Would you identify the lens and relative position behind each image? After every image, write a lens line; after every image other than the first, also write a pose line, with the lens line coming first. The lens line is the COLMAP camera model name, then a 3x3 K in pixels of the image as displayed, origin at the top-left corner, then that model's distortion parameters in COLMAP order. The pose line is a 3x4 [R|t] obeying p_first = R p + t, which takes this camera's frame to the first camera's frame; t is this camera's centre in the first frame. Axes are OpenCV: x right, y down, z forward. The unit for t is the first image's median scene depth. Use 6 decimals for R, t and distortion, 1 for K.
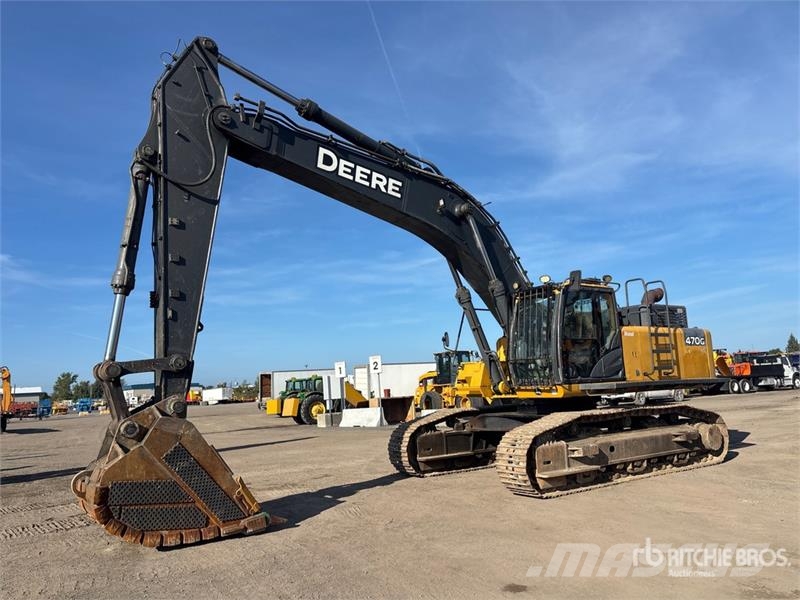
lens RADIAL K [[595.2, 0, 400.0], [0, 595.2, 300.0], [0, 0, 1]] dist [0.062925, -0.066799]
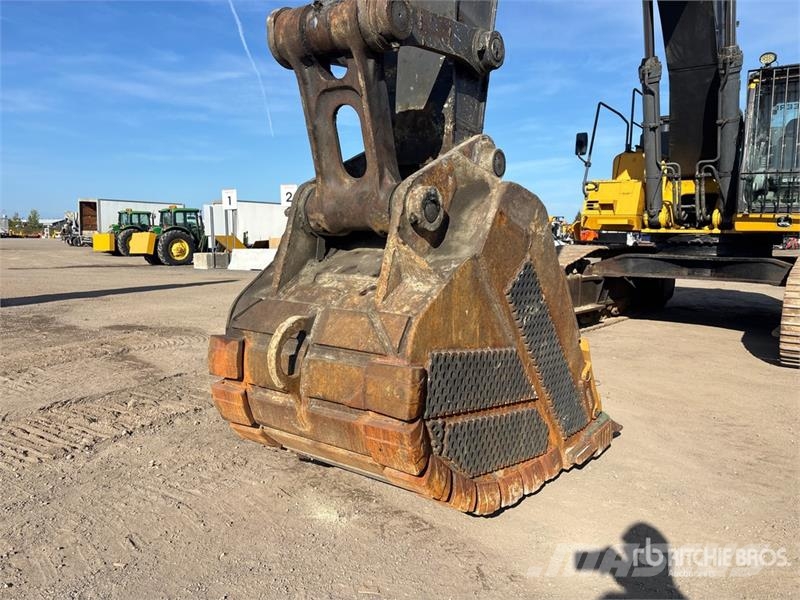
lens RADIAL K [[595.2, 0, 400.0], [0, 595.2, 300.0], [0, 0, 1]] dist [0.062925, -0.066799]
pose [[0.947186, 0.034816, 0.318789, -0.131257], [-0.109818, 0.969198, 0.220442, 0.044152], [-0.301294, -0.243809, 0.921835, 0.154861]]
